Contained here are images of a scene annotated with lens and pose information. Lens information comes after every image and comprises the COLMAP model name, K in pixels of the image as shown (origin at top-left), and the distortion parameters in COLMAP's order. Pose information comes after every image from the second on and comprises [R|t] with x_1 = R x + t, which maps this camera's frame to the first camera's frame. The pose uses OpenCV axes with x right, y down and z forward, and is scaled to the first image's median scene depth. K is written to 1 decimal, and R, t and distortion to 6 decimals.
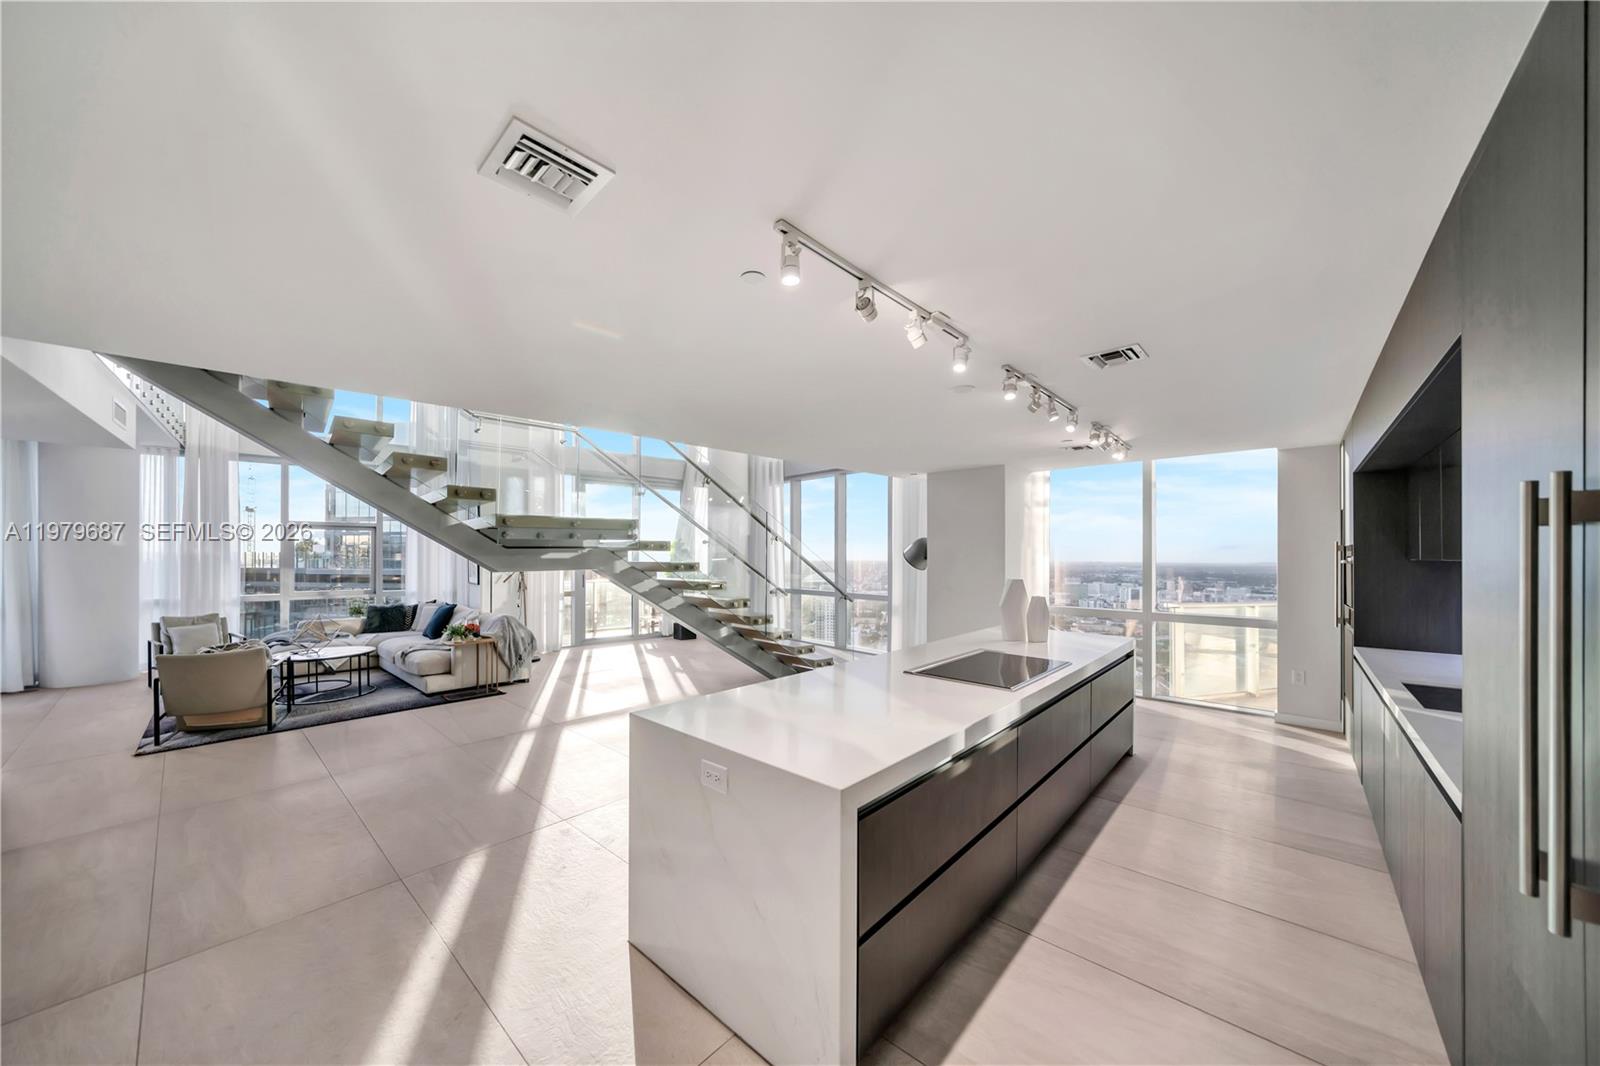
lens RADIAL K [[555.8, 0, 786.4], [0, 555.8, 555.7], [0, 0, 1]] dist [-0.004895, 0.000958]
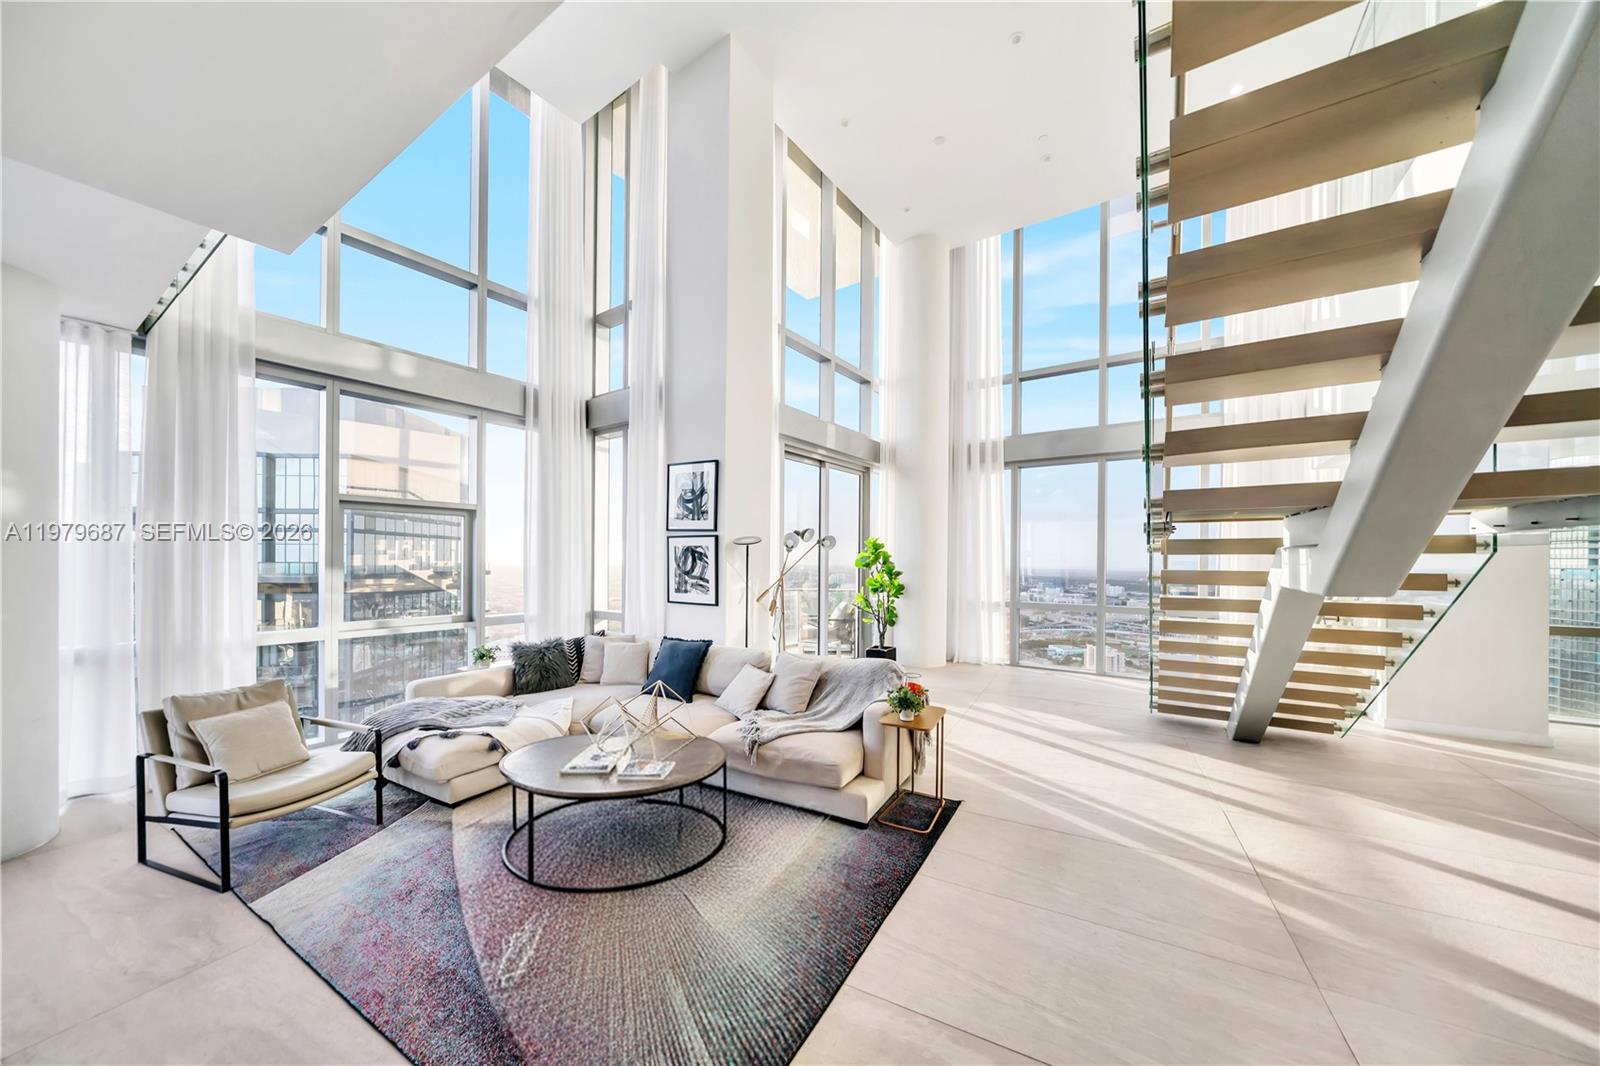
lens RADIAL K [[555.8, 0, 793.3], [0, 555.8, 558.7], [0, 0, 1]] dist [-0.004895, 0.000958]
pose [[0.972184, 0.004756, 0.234171, -0.804221], [-0.003676, 0.999981, -0.005046, 0.003588], [-0.234190, 0.004045, 0.972182, 0.493714]]
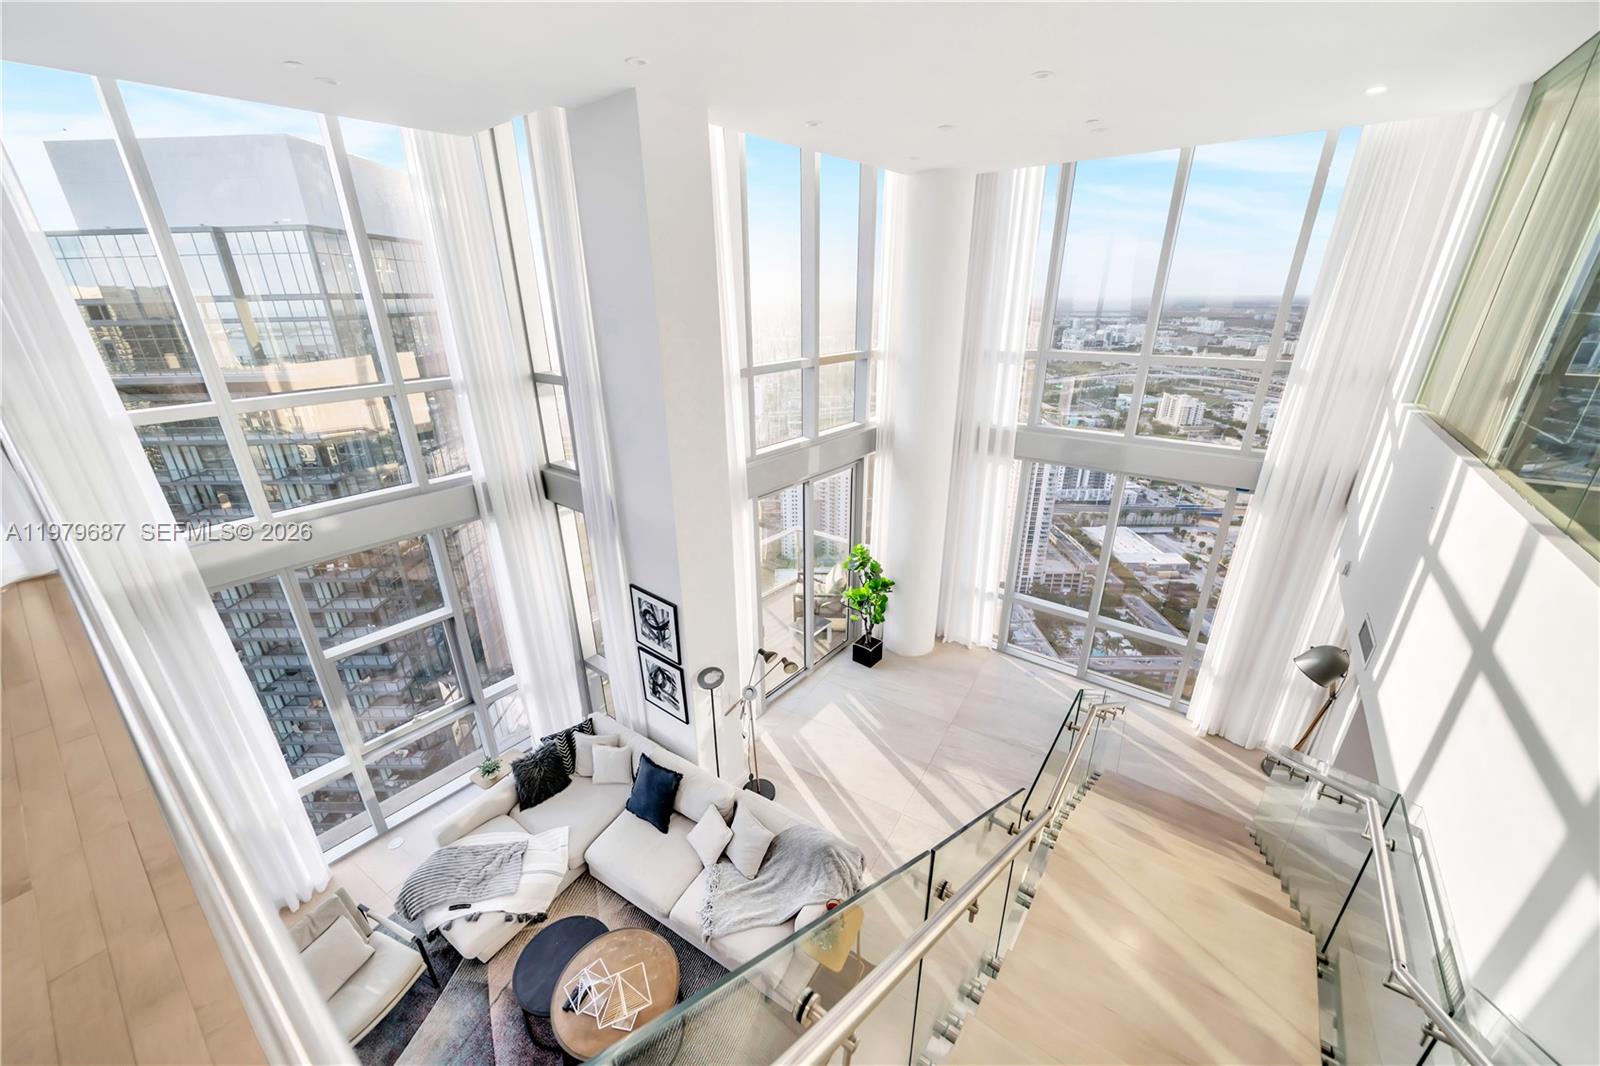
lens RADIAL K [[596.6, 0, 790.7], [0, 596.6, 539.2], [0, 0, 1]] dist [0.001084, -0.000435]
pose [[0.984578, -0.081637, 0.154731, -0.684987], [0.018182, 0.927407, 0.373611, -0.549492], [-0.174000, -0.365035, 0.914589, 0.521214]]
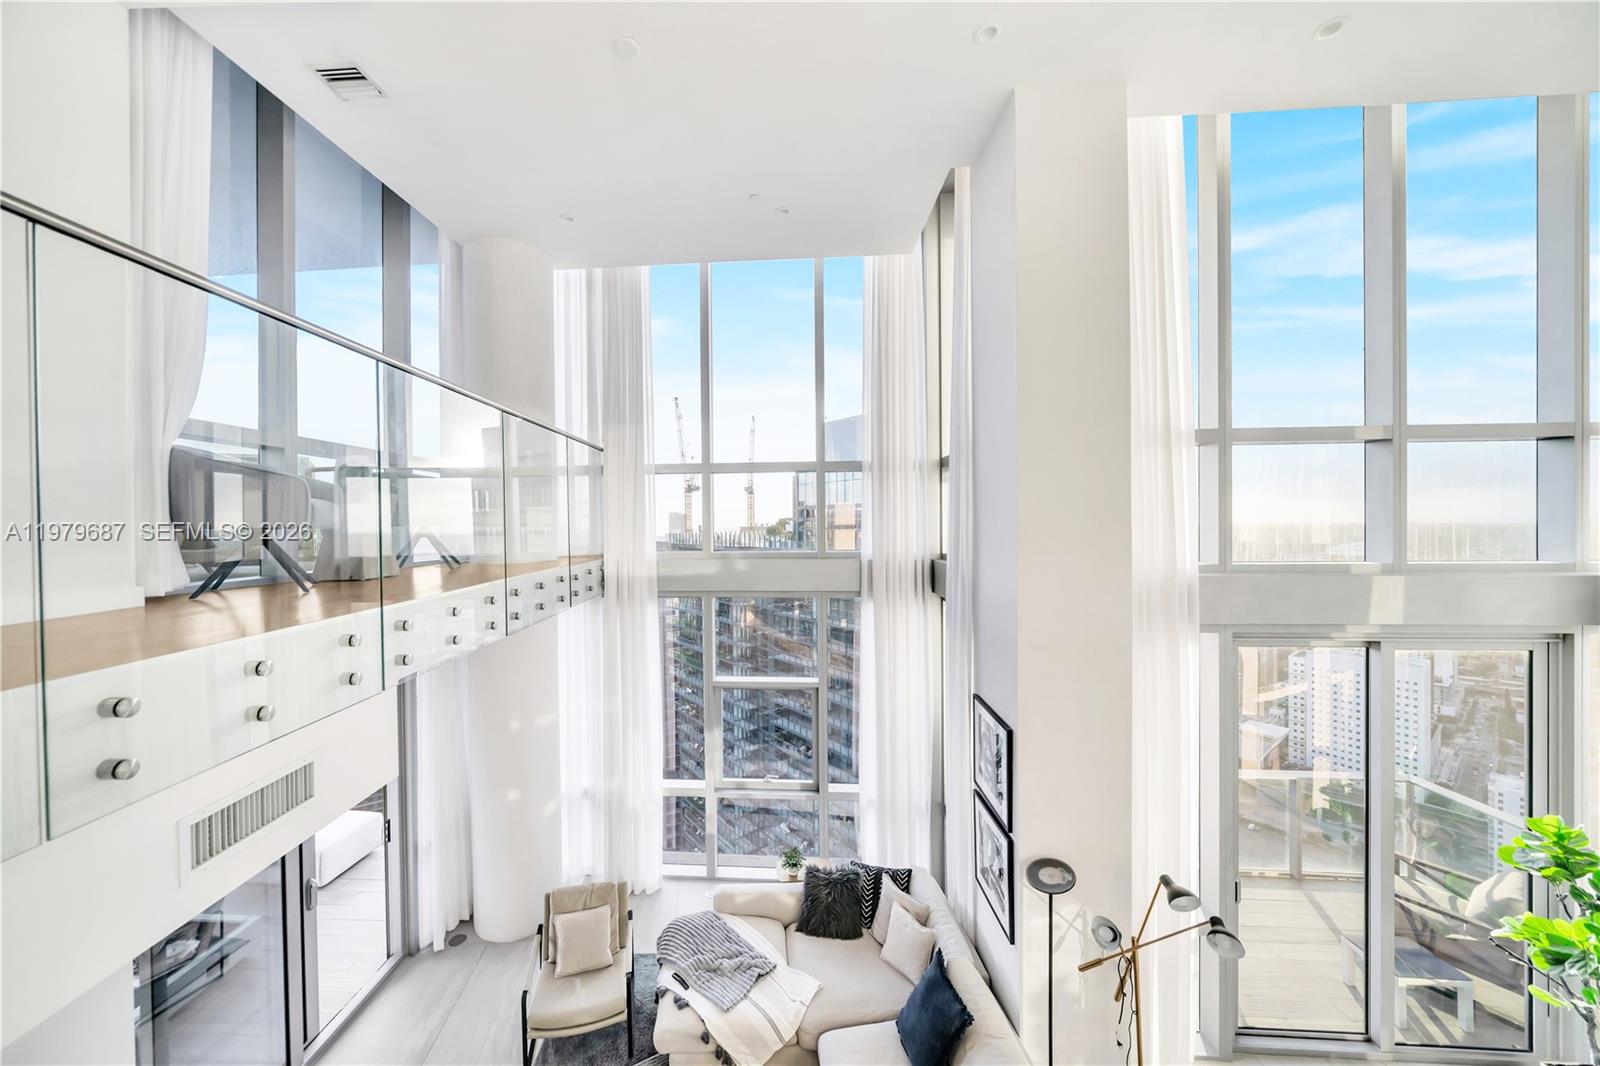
lens RADIAL K [[555.8, 0, 757.7], [0, 555.8, 531.8], [0, 0, 1]] dist [-0.004895, 0.000958]
pose [[0.721275, 0.002525, -0.692645, -0.527386], [0.005845, 0.999936, 0.009732, -0.342584], [0.692625, -0.011068, 0.721213, 0.741782]]
